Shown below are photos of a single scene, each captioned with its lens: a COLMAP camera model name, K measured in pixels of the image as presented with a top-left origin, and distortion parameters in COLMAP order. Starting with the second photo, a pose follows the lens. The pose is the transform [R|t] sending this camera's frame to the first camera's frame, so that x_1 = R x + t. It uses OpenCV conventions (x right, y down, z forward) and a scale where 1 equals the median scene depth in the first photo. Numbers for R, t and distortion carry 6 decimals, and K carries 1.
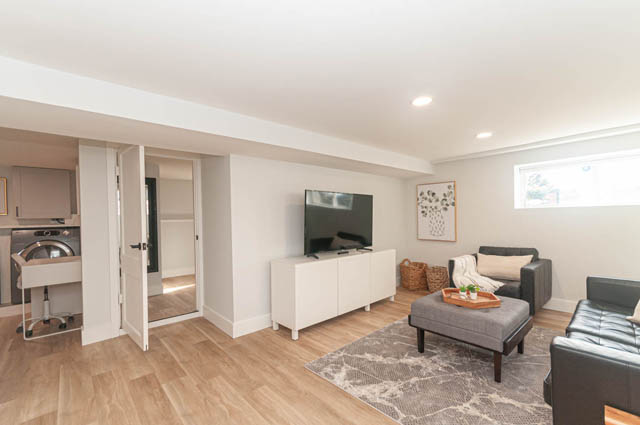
lens RADIAL K [[277.7, 0, 322.2], [0, 277.7, 219.8], [0, 0, 1]] dist [0.003972, 0.000568]
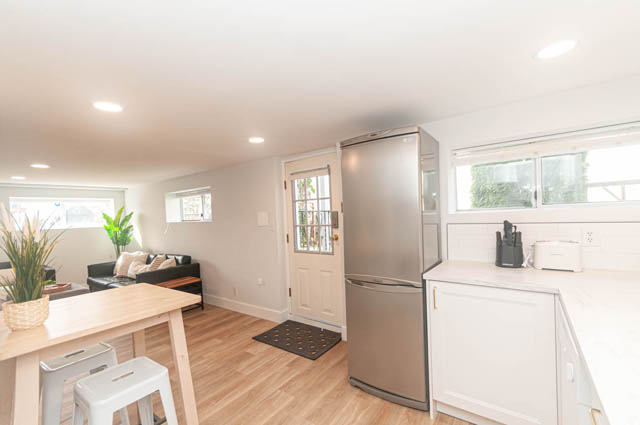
lens RADIAL K [[277.7, 0, 322.2], [0, 277.7, 219.8], [0, 0, 1]] dist [0.003972, 0.000568]
pose [[-0.208660, 0.011173, 0.977924, -1.127804], [0.044525, 0.999006, -0.001913, -0.031540], [-0.976974, 0.043143, -0.208950, -0.168903]]
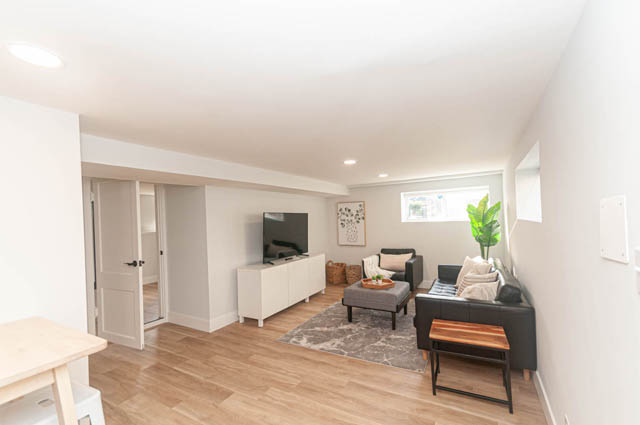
lens RADIAL K [[277.7, 0, 322.2], [0, 277.7, 219.8], [0, 0, 1]] dist [0.003972, 0.000568]
pose [[0.949497, -0.012836, 0.313512, -0.218733], [0.016784, 0.999810, -0.009896, -0.058755], [-0.313325, 0.014658, 0.949533, -0.341750]]
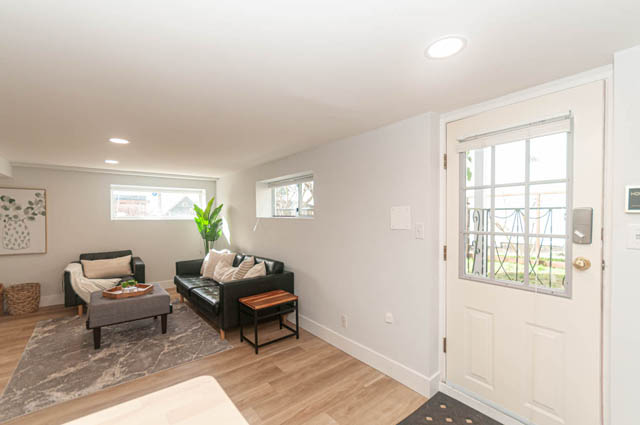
lens RADIAL K [[277.7, 0, 322.2], [0, 277.7, 219.8], [0, 0, 1]] dist [0.003972, 0.000568]
pose [[0.058395, 0.002846, 0.998290, -0.630721], [0.004040, 0.999987, -0.003087, -0.042989], [-0.998285, 0.004213, 0.058383, -0.001126]]
